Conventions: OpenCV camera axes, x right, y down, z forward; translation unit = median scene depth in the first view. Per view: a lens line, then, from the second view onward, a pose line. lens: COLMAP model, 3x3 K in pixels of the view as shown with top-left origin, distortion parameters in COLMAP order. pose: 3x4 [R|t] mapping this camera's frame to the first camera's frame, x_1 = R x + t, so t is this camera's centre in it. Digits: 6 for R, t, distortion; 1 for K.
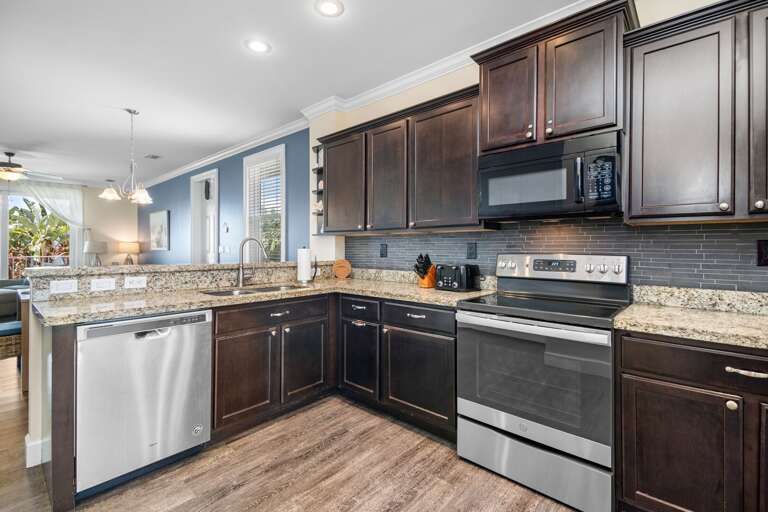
lens RADIAL K [[342.1, 0, 384.0], [0, 342.1, 252.2], [0, 0, 1]] dist [0.001220, -0.002202]
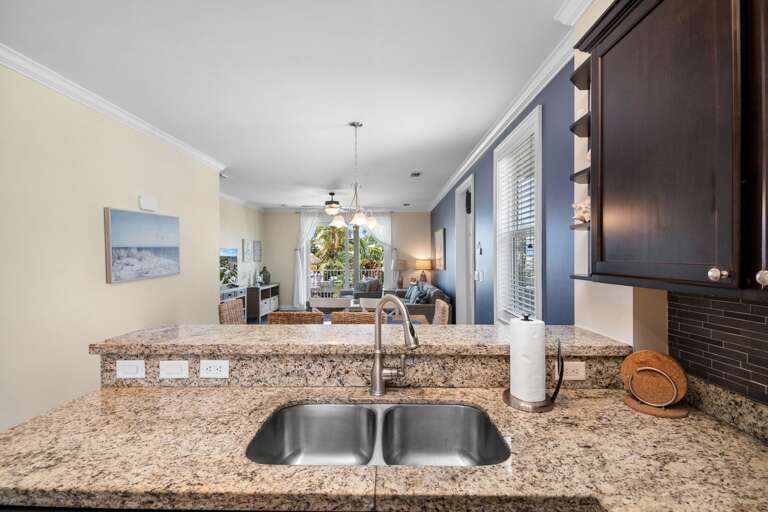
lens RADIAL K [[342.1, 0, 375.3], [0, 342.1, 267.1], [0, 0, 1]] dist [0.001220, -0.002202]
pose [[0.635579, 0.016545, -0.771859, -0.031357], [-0.001355, 0.999793, 0.020315, -0.077965], [0.772035, -0.011866, 0.635470, 0.562290]]
